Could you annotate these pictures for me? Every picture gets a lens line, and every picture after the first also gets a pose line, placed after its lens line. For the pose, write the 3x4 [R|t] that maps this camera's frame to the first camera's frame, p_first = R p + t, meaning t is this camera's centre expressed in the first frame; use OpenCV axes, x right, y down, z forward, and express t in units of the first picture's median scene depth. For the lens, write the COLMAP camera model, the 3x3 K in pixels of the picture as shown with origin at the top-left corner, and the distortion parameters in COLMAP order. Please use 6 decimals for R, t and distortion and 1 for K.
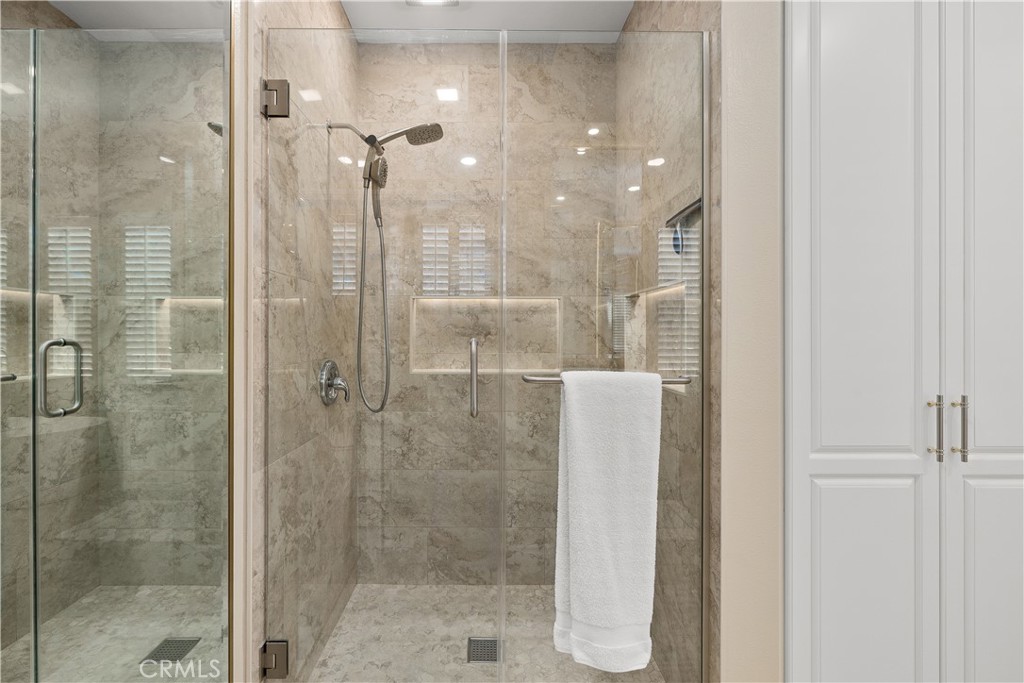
lens RADIAL K [[444.1, 0, 513.0], [0, 444.1, 336.0], [0, 0, 1]] dist [-0.001368, -0.000906]
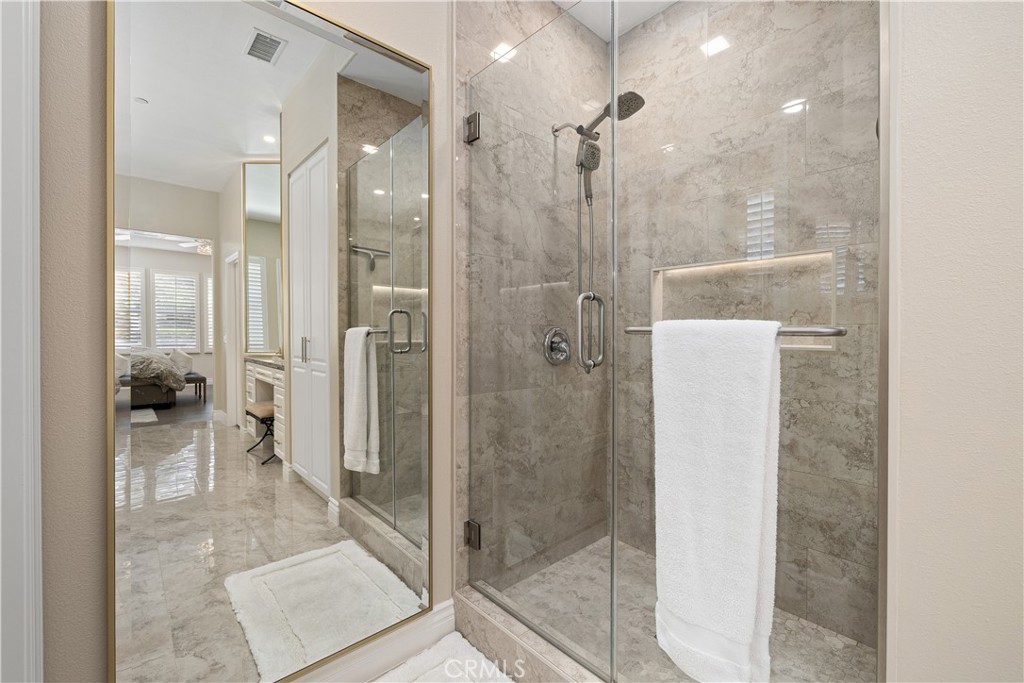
lens RADIAL K [[444.1, 0, 517.0], [0, 444.1, 336.0], [0, 0, 1]] dist [-0.001368, -0.000906]
pose [[0.661902, 0.002280, -0.749587, 0.324199], [0.001681, 0.999988, 0.004526, 0.057551], [0.749588, -0.004256, 0.661891, 0.104931]]
